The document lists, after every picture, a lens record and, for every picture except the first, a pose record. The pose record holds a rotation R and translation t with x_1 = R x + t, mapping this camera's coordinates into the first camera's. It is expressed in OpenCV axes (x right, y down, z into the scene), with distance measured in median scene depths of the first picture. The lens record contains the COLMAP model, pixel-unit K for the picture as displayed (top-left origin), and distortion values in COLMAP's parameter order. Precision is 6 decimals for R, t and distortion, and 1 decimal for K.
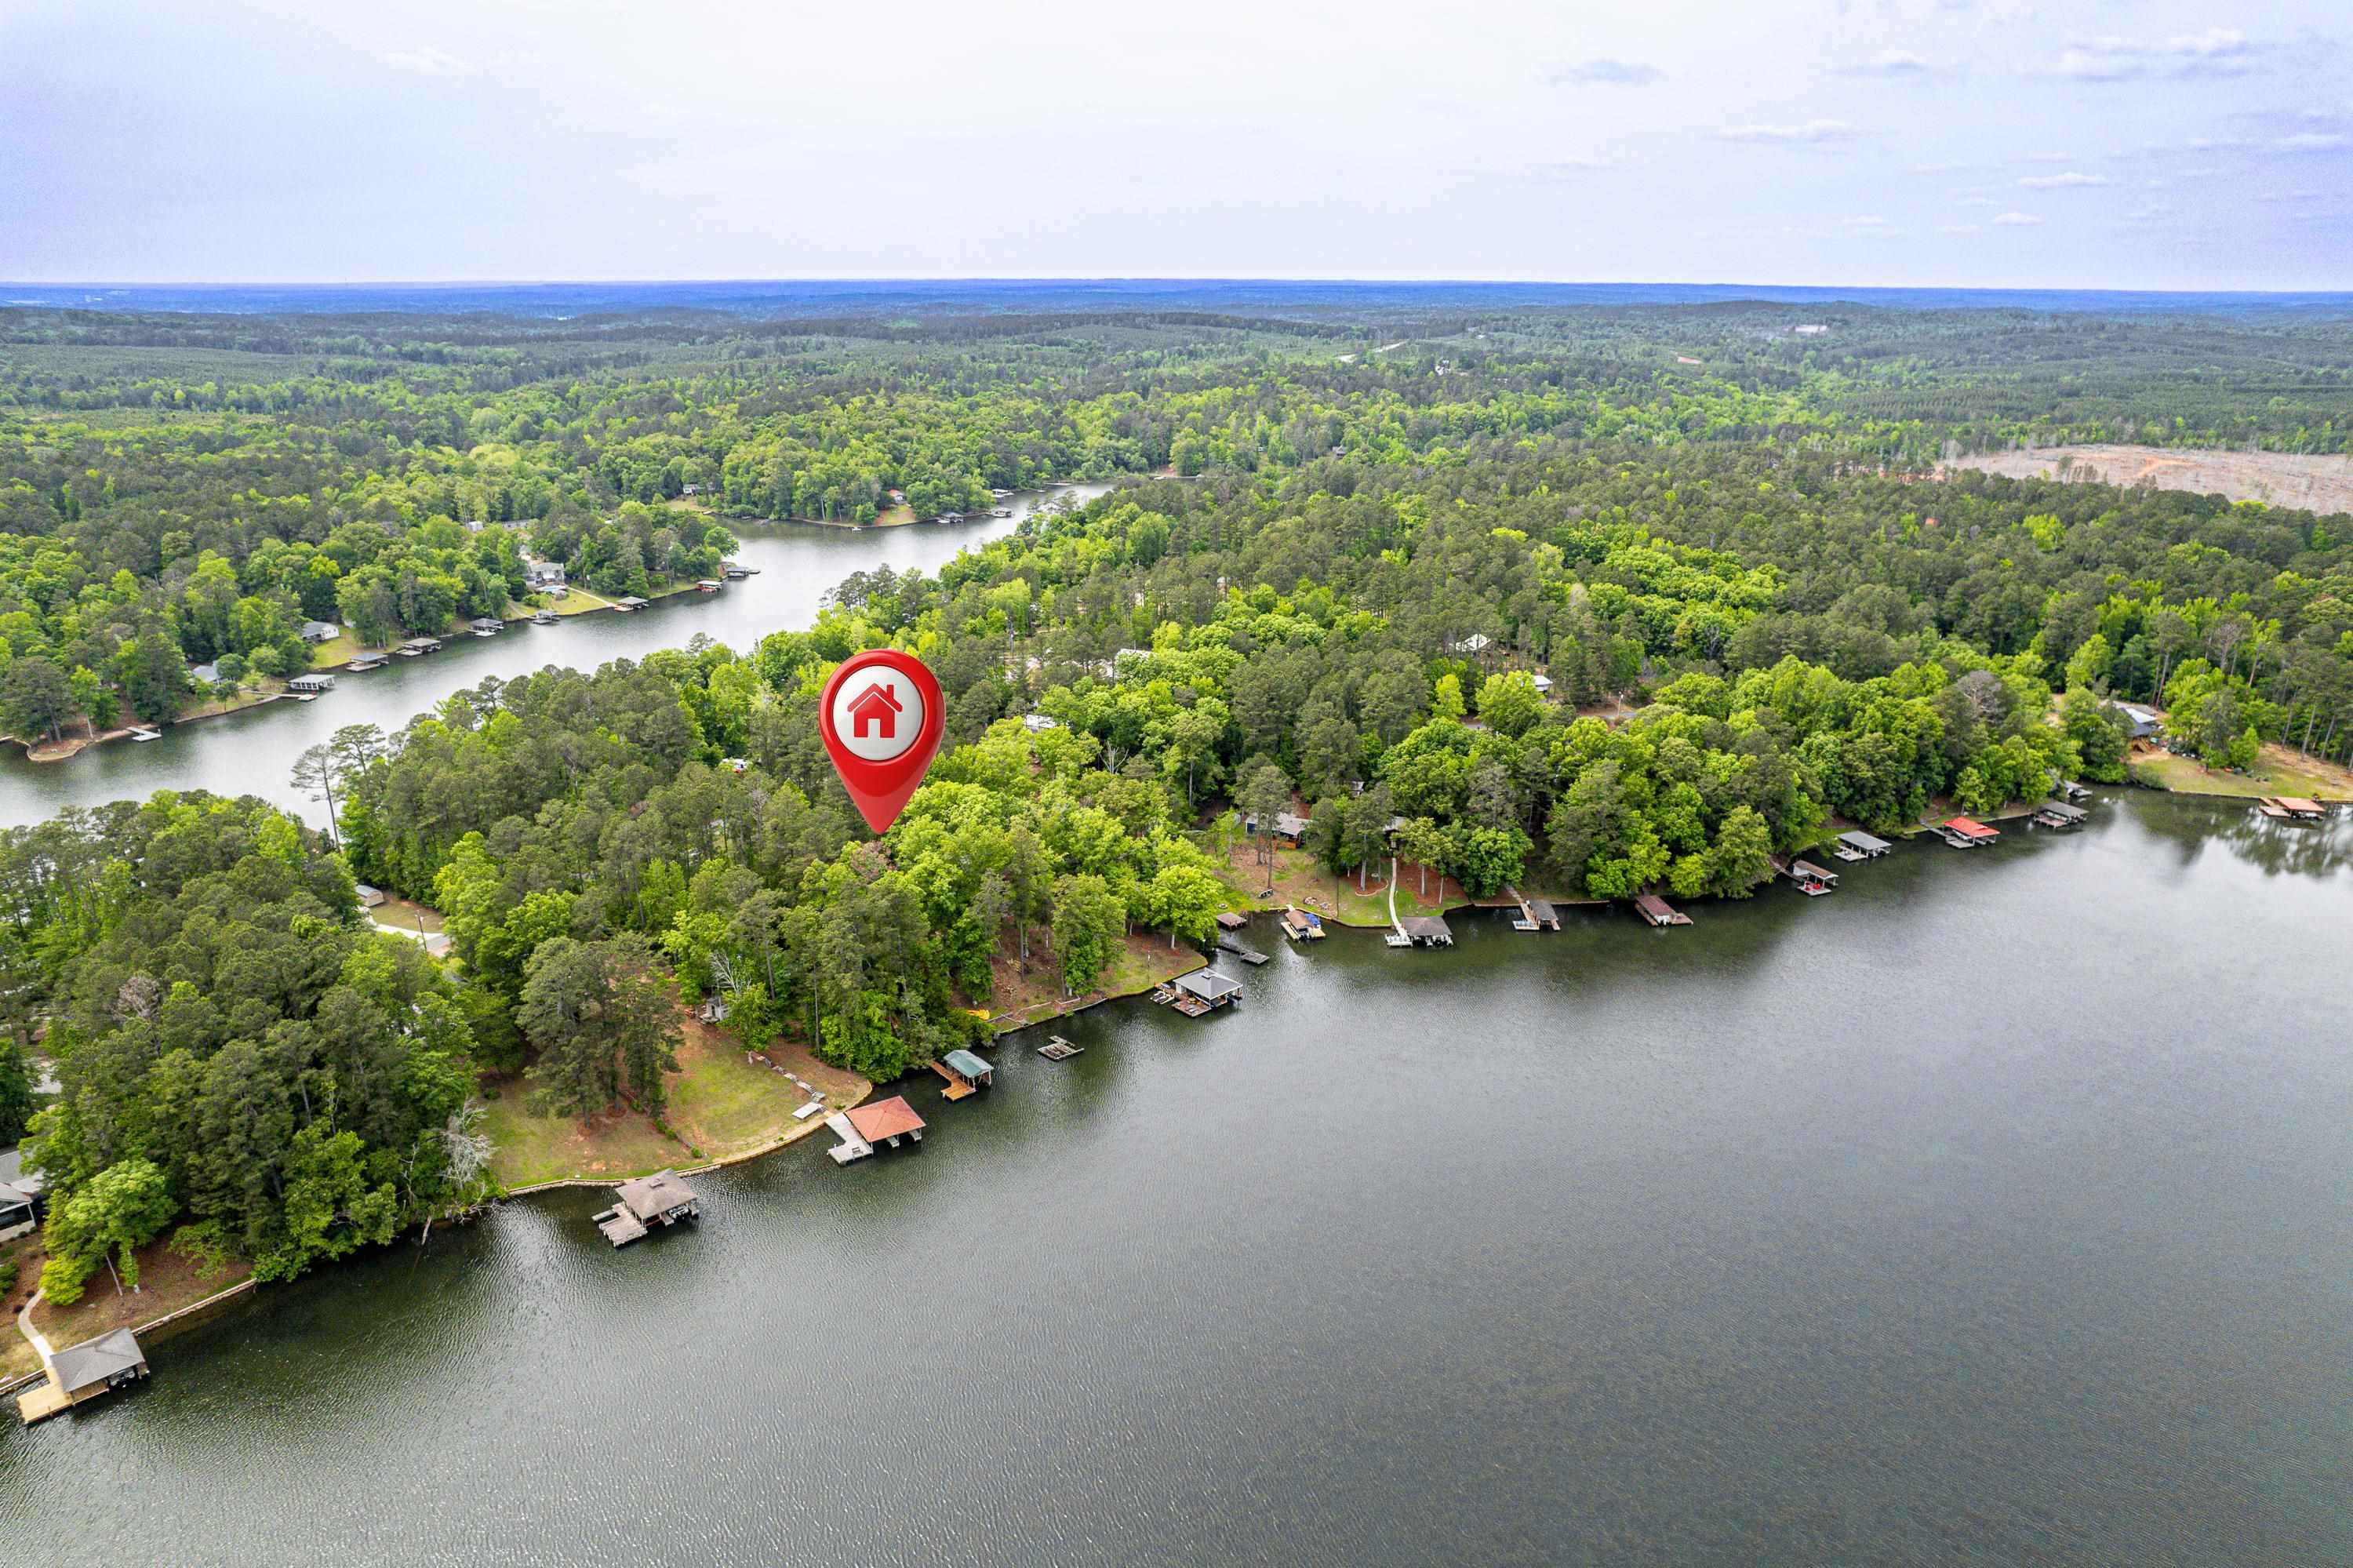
lens RADIAL K [[1518.2, 0, 1168.6], [0, 1518.2, 778.5], [0, 0, 1]] dist [-0.078901, 0.070788]
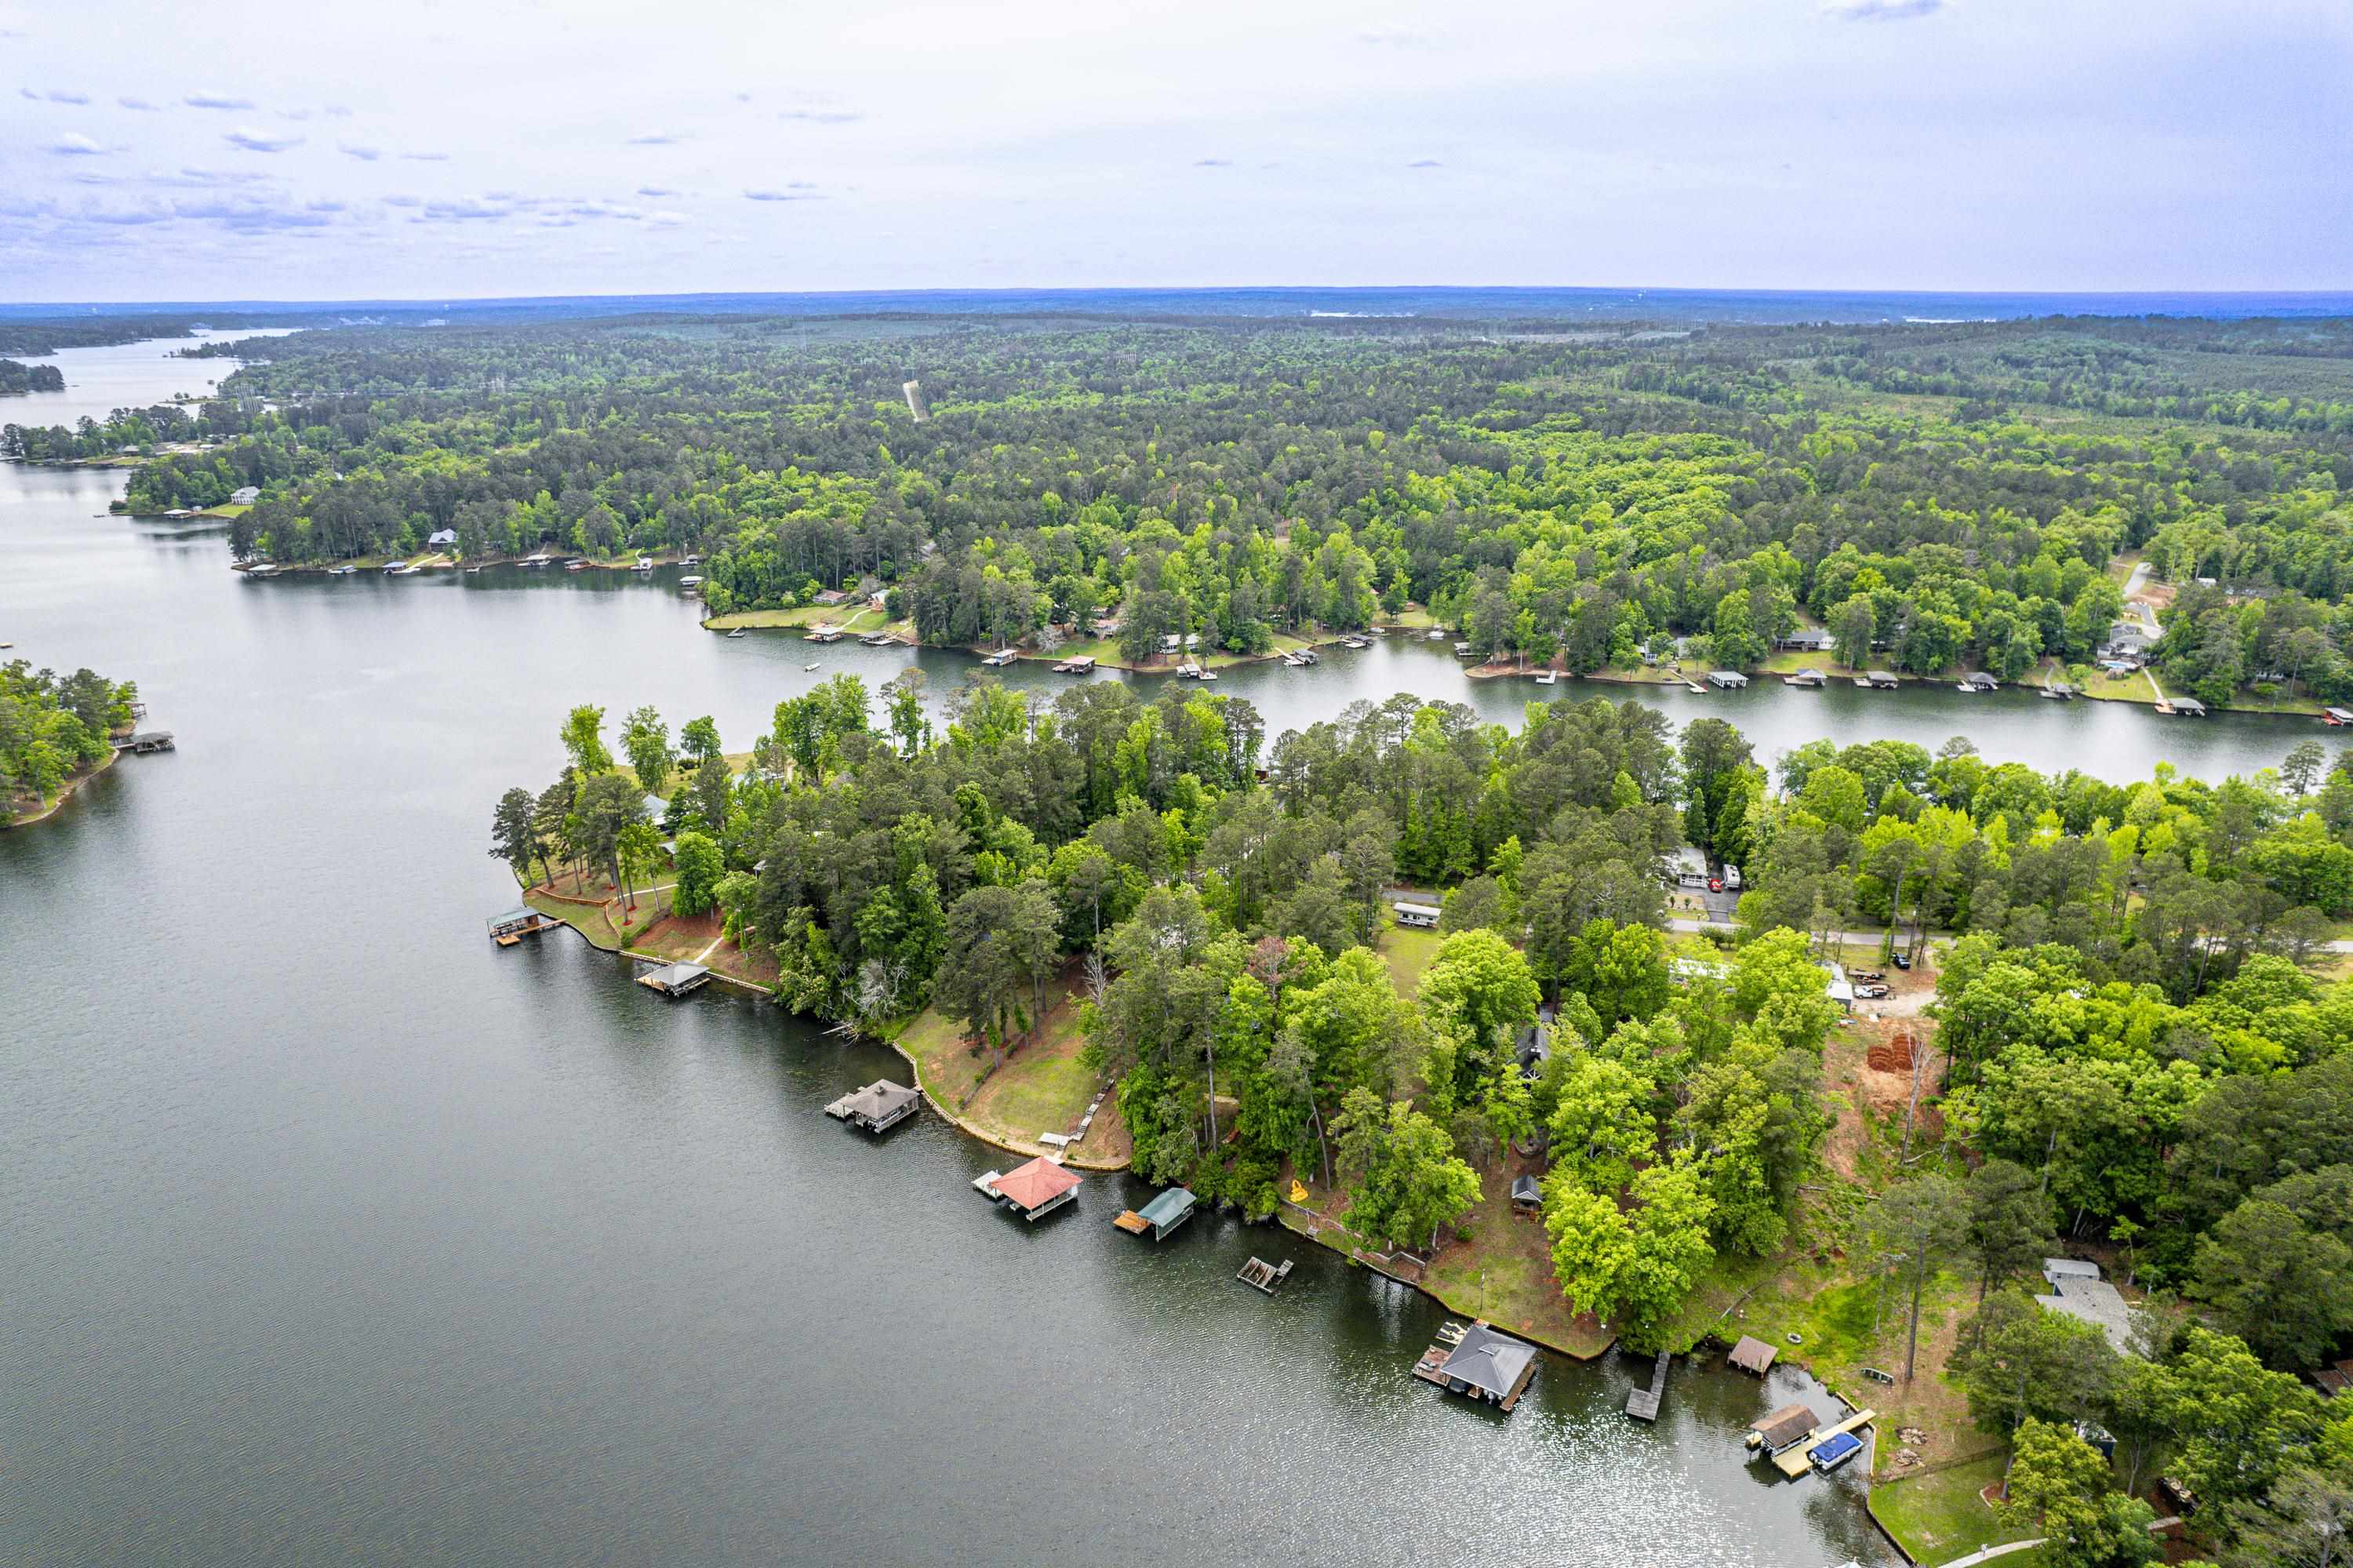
lens RADIAL K [[1518.2, 0, 1169.0], [0, 1518.2, 793.2], [0, 0, 1]] dist [-0.078901, 0.070788]
pose [[0.216636, 0.300685, -0.928794, 0.263650], [-0.298703, 0.926175, 0.230166, -0.099304], [0.929433, 0.227571, 0.290458, 0.321279]]
